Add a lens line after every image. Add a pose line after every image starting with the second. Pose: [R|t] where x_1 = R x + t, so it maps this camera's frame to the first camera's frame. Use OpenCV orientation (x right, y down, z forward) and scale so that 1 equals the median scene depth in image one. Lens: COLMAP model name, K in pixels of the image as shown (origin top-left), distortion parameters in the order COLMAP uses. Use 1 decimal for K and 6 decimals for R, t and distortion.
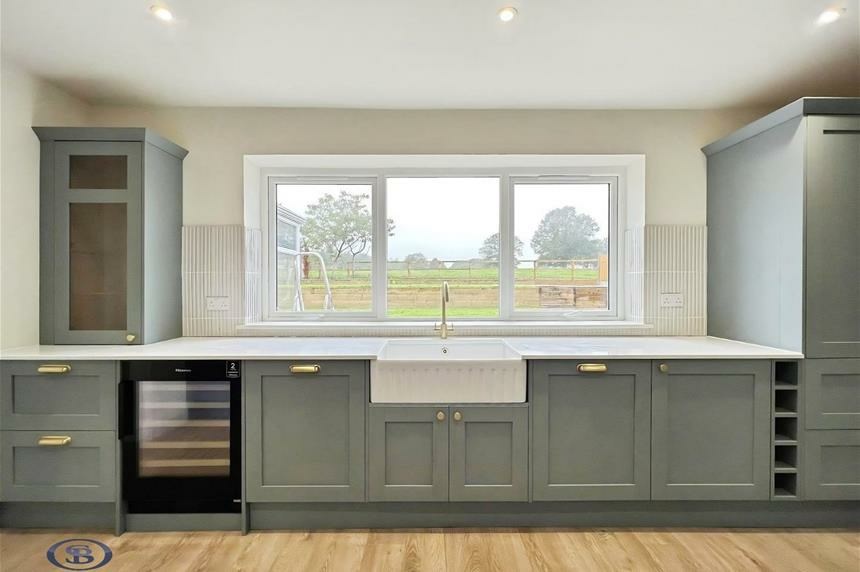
lens RADIAL K [[356.4, 0, 430.0], [0, 356.4, 286.0], [0, 0, 1]] dist [-0.000959, -0.000090]
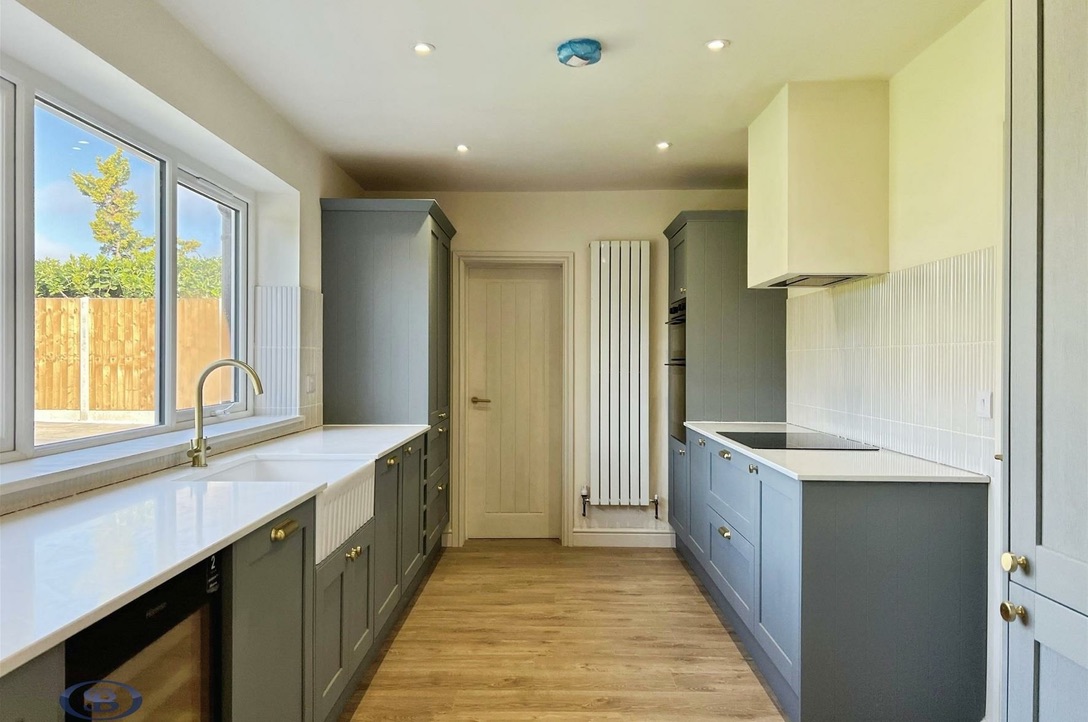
lens RADIAL K [[844.0, 0, 544.0], [0, 844.0, 361.0], [0, 0, 1]] dist [0.072832, -0.093812]
pose [[-0.010660, 0.001601, 0.999942, -1.553115], [-0.006525, 0.999977, -0.001670, -0.013136], [-0.999922, -0.006542, -0.010650, 0.629375]]
